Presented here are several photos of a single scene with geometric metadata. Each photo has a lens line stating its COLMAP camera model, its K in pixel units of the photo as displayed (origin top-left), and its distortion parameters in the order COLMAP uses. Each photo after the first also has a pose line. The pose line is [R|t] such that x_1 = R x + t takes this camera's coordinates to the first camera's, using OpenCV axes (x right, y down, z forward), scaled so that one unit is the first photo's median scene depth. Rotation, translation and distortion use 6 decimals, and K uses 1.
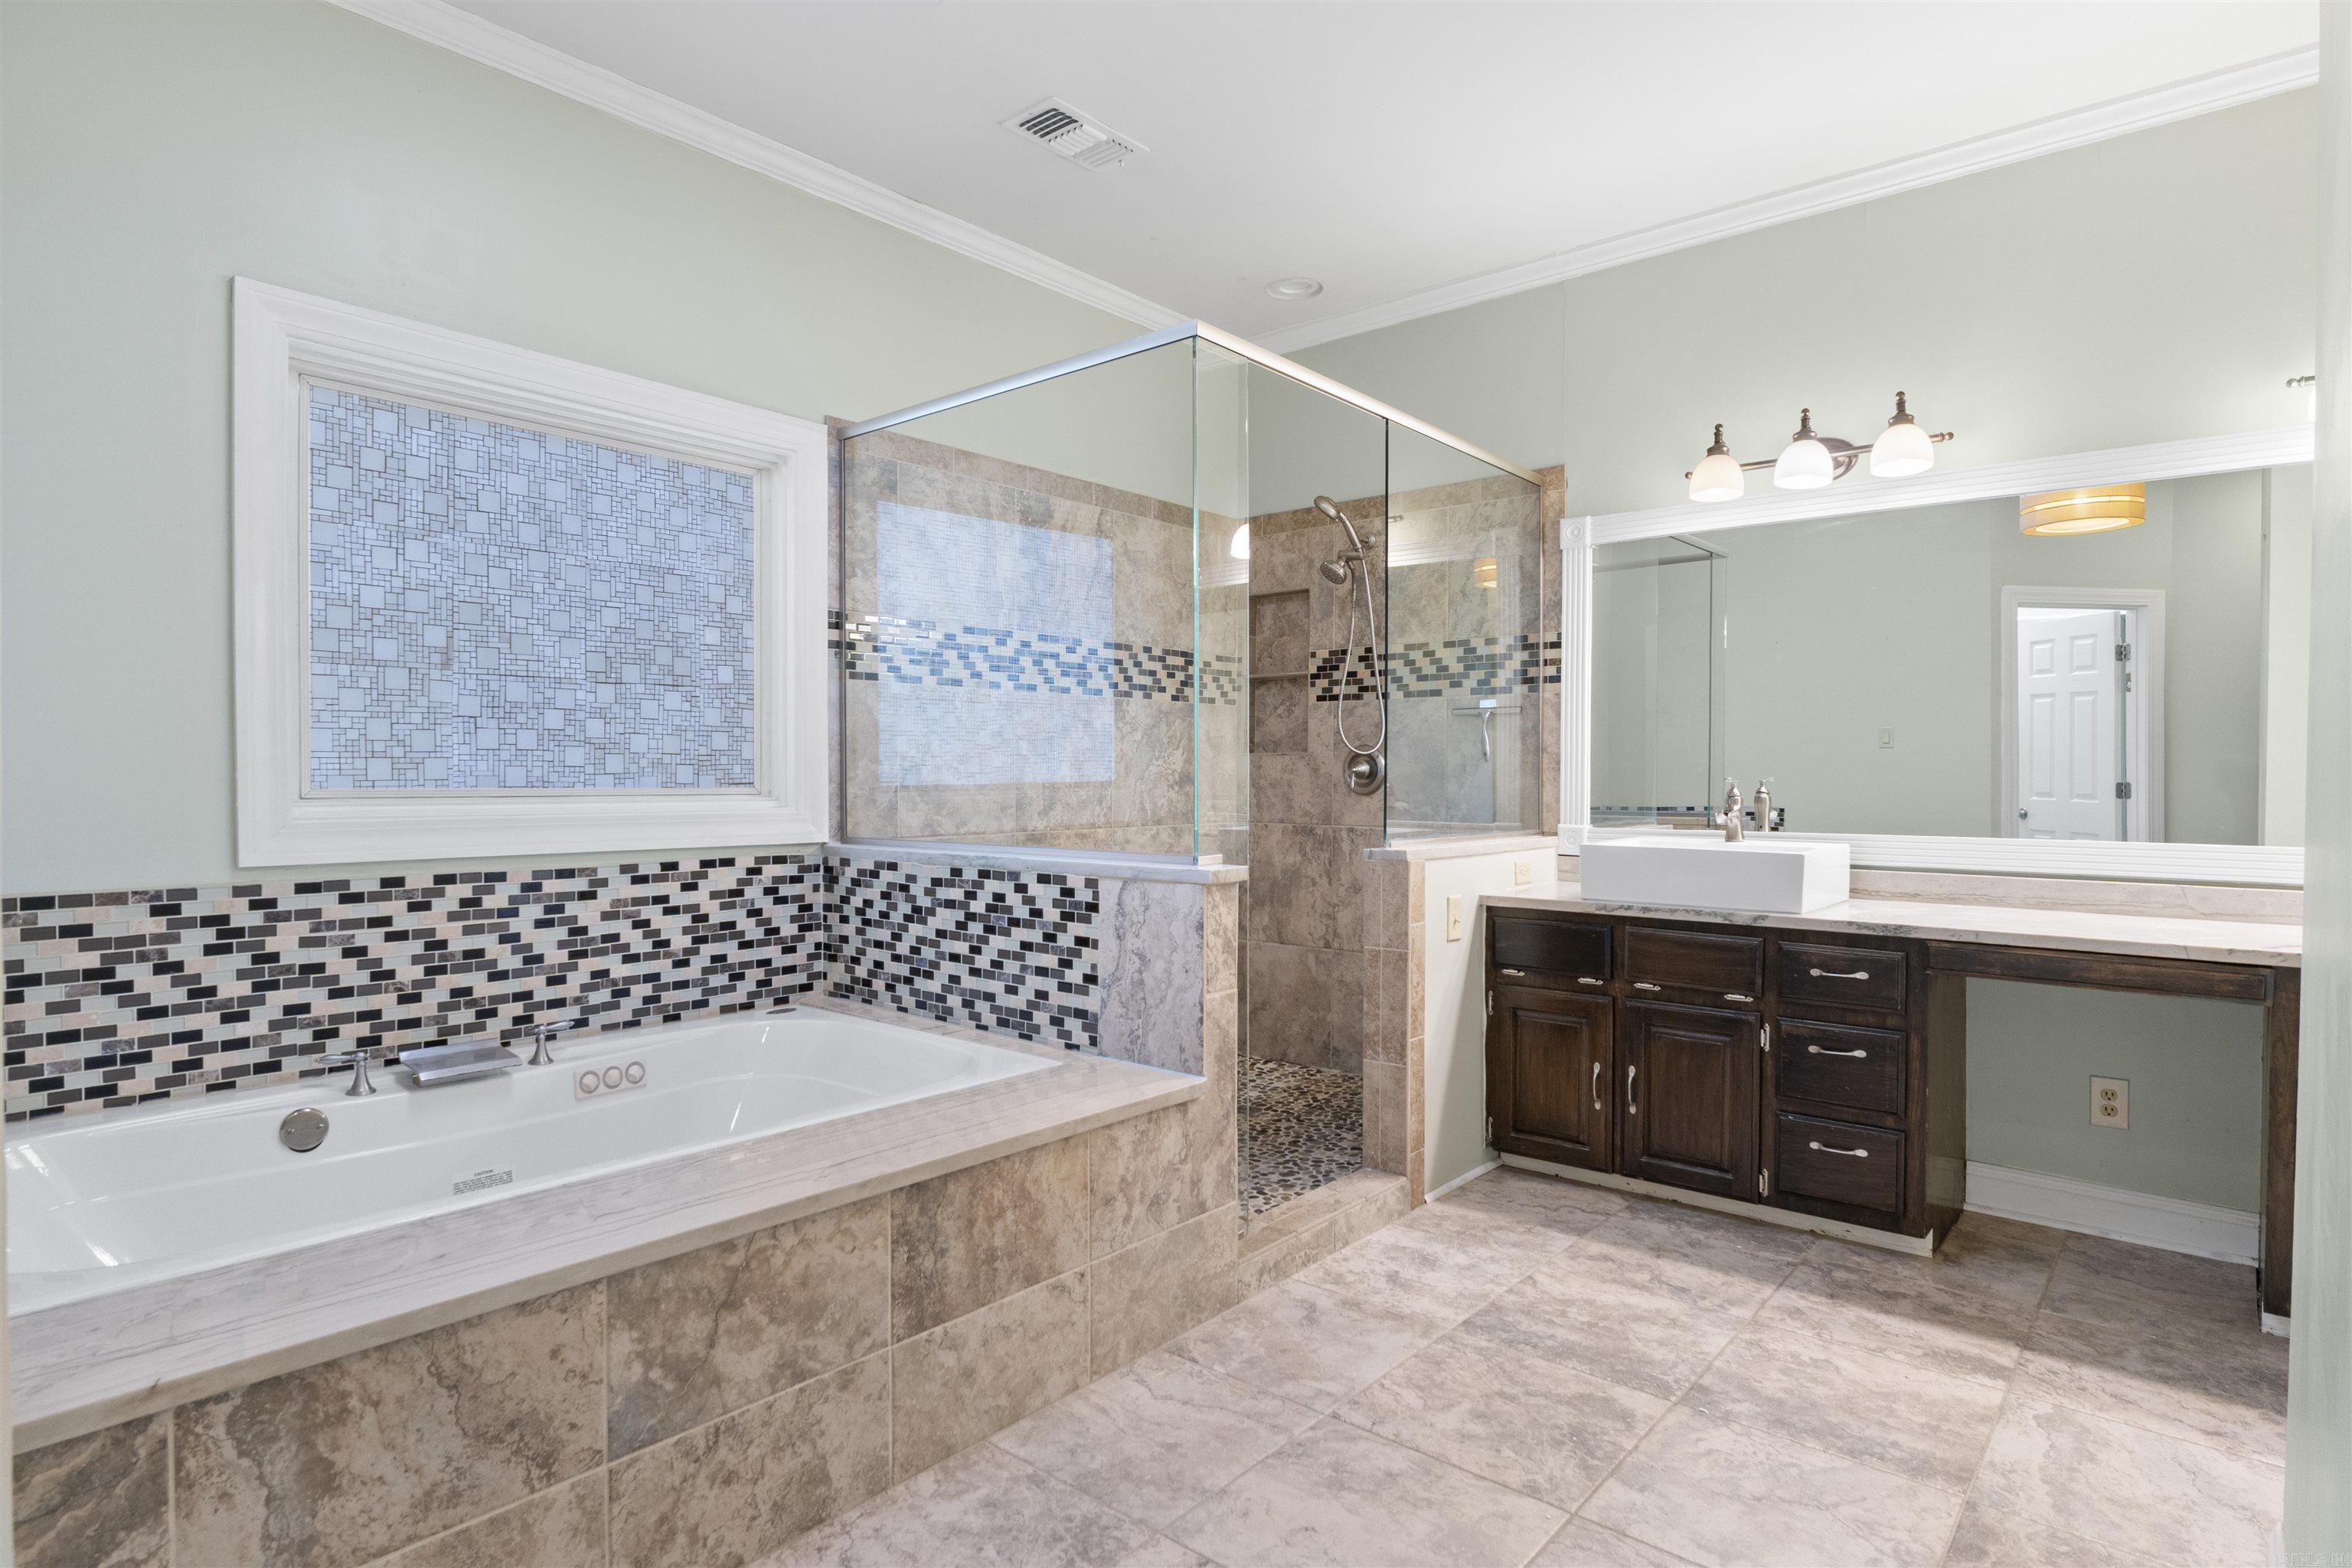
lens RADIAL K [[1261.5, 0, 1176.0], [0, 1261.5, 784.0], [0, 0, 1]] dist [0.000726, -0.001021]
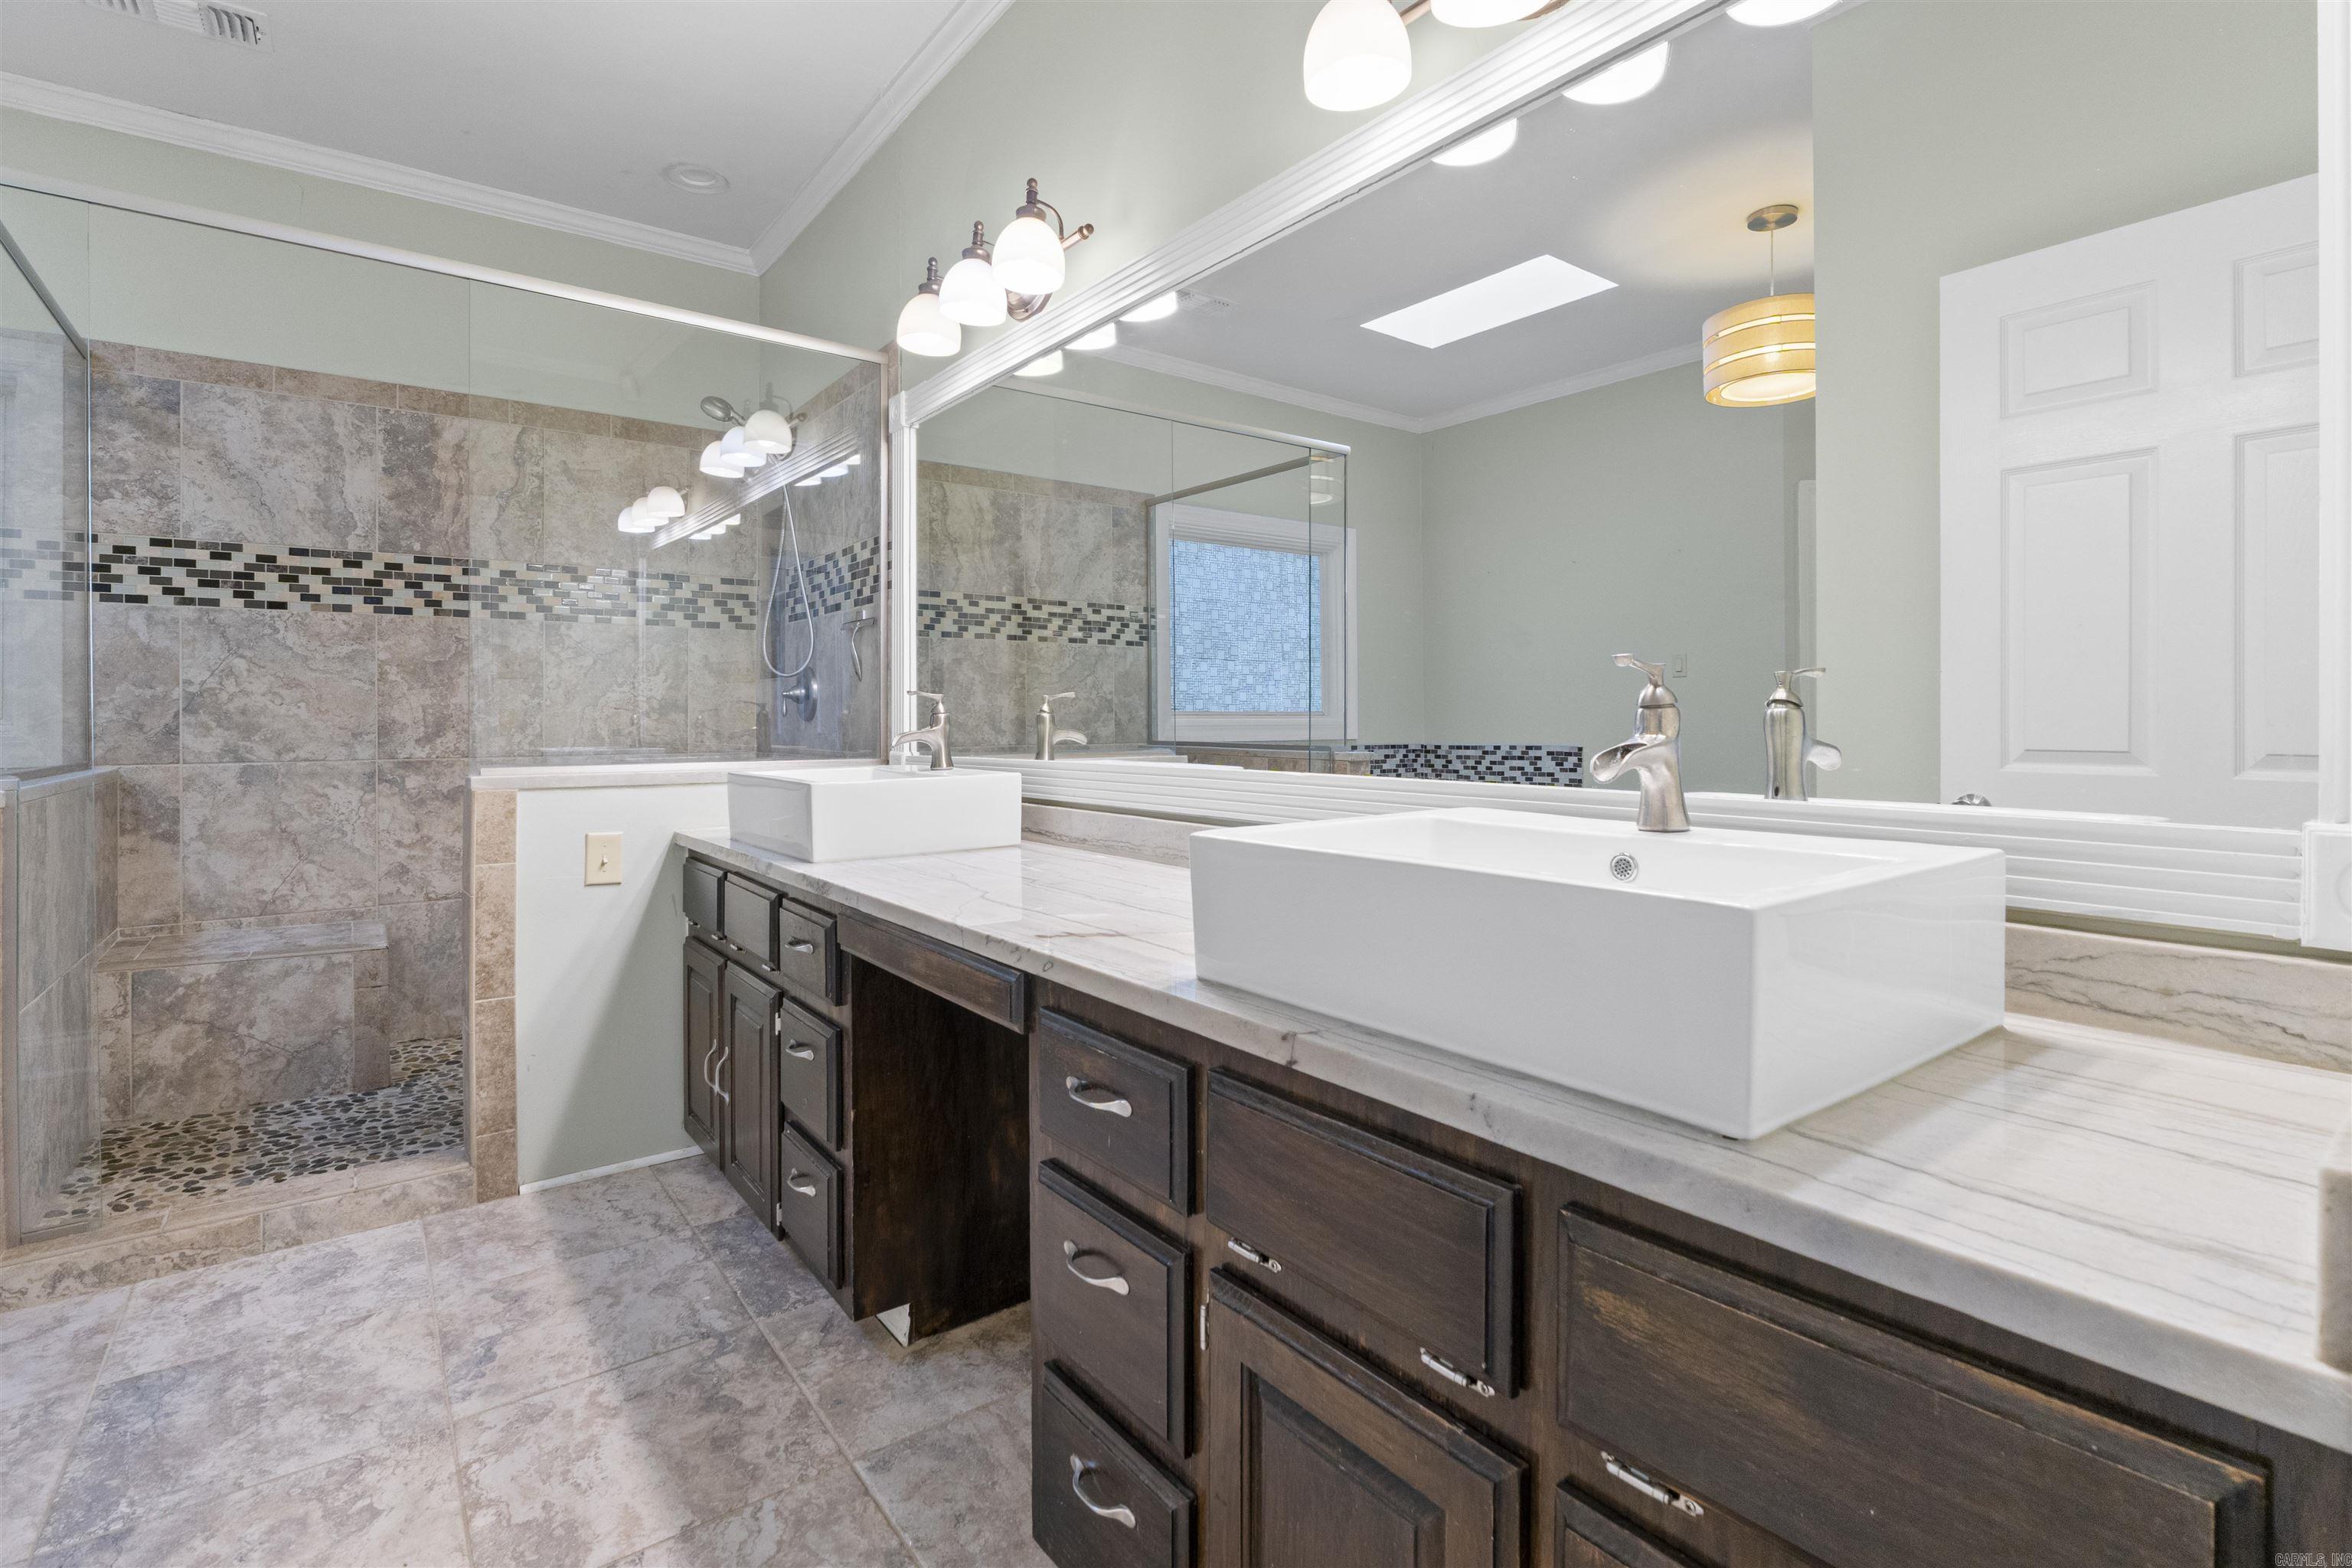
lens RADIAL K [[1106.2, 0, 1159.8], [0, 1106.2, 714.9], [0, 0, 1]] dist [0.001204, -0.000861]
pose [[0.974422, -0.006878, -0.224622, 0.844962], [0.004056, 0.999907, -0.013019, 0.022668], [0.224691, 0.011775, 0.974359, 0.393768]]
